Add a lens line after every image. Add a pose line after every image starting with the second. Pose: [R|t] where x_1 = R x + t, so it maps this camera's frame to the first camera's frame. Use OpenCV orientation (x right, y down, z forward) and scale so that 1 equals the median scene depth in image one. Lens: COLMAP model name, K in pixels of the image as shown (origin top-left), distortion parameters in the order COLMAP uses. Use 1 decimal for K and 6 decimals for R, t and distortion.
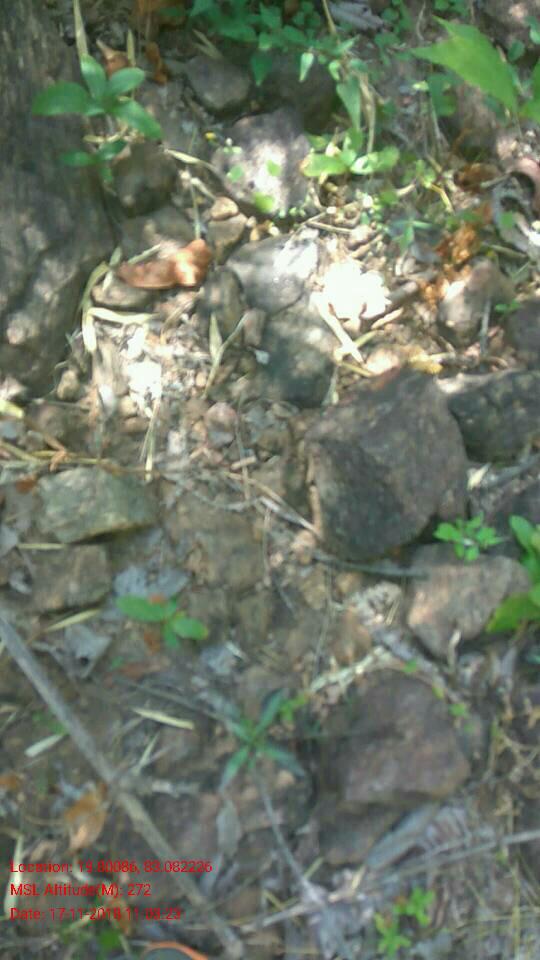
lens RADIAL K [[729.4, 0, 272.0], [0, 729.4, 483.2], [0, 0, 1]] dist [0.137780, -0.195122]
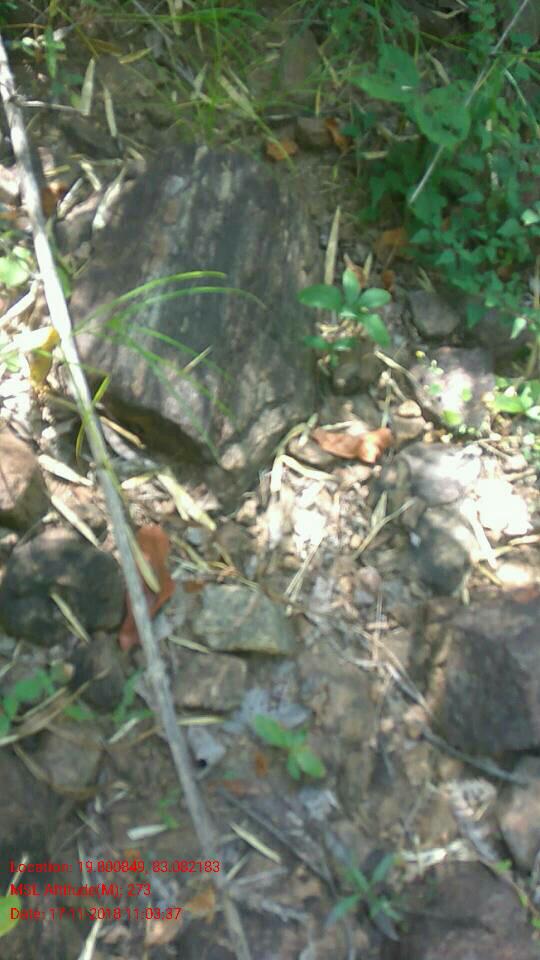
lens RADIAL K [[729.4, 0, 272.0], [0, 729.4, 483.2], [0, 0, 1]] dist [0.137780, -0.195122]
pose [[0.953288, 0.299845, -0.036542, -0.208430], [-0.301076, 0.933417, -0.195158, 0.034828], [-0.024408, 0.197044, 0.980091, -0.123457]]
